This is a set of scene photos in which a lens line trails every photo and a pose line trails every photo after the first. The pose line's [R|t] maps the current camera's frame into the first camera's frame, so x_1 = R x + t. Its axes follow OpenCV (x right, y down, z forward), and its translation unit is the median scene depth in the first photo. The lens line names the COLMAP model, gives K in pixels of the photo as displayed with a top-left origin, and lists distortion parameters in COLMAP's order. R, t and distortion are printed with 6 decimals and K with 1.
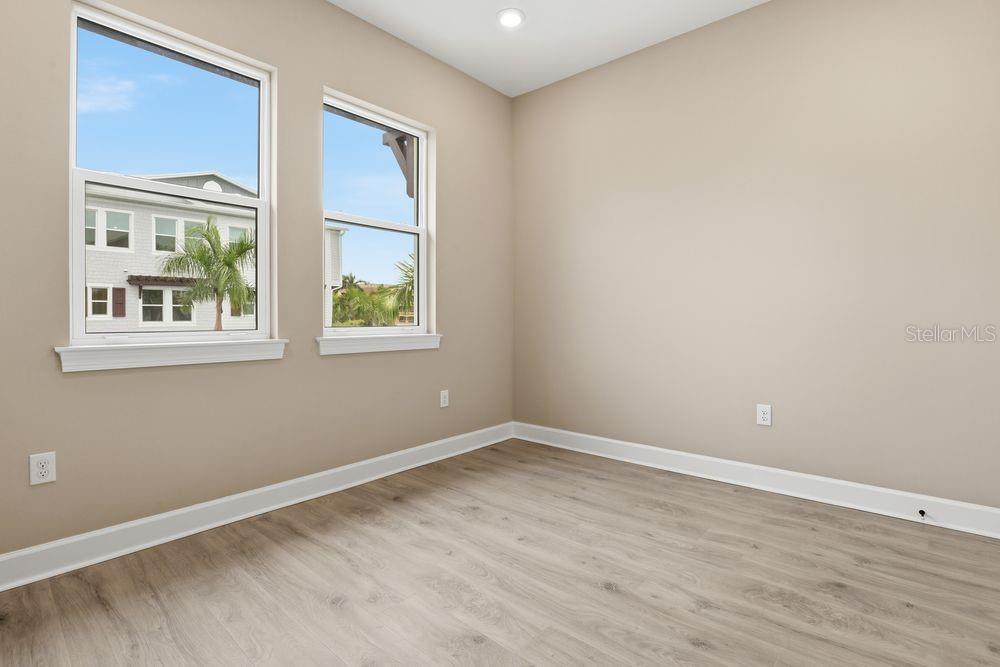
lens RADIAL K [[463.9, 0, 503.1], [0, 463.9, 323.2], [0, 0, 1]] dist [-0.028800, 0.001204]
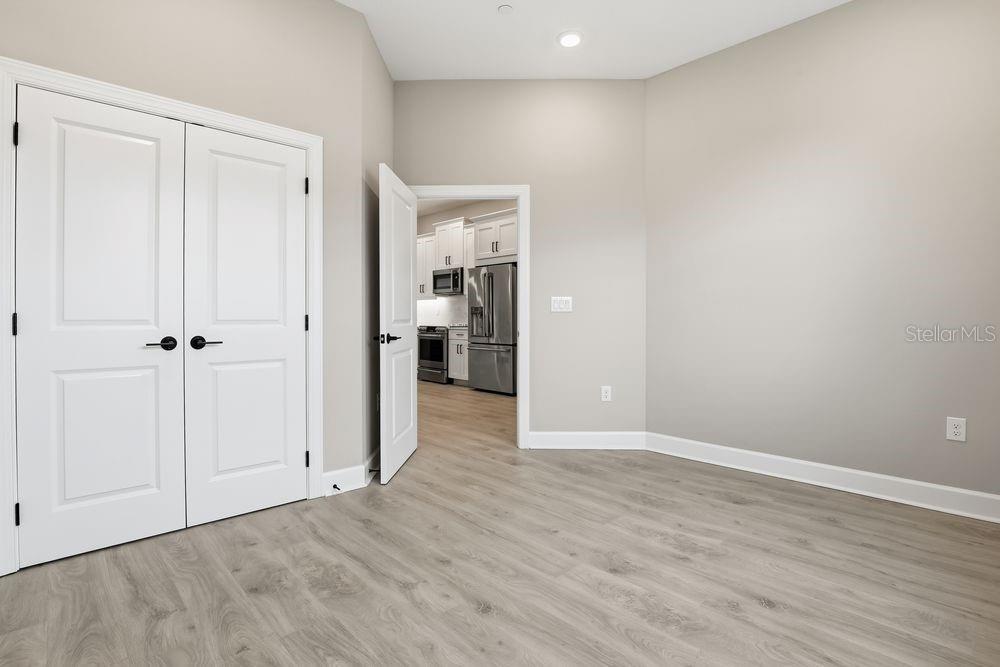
lens RADIAL K [[463.9, 0, 503.1], [0, 463.9, 323.2], [0, 0, 1]] dist [-0.028800, 0.001204]
pose [[-0.995633, 0.001619, 0.093341, 0.116031], [0.003921, 0.999693, 0.024479, -0.024734], [-0.093273, 0.024739, -0.995333, 2.015747]]
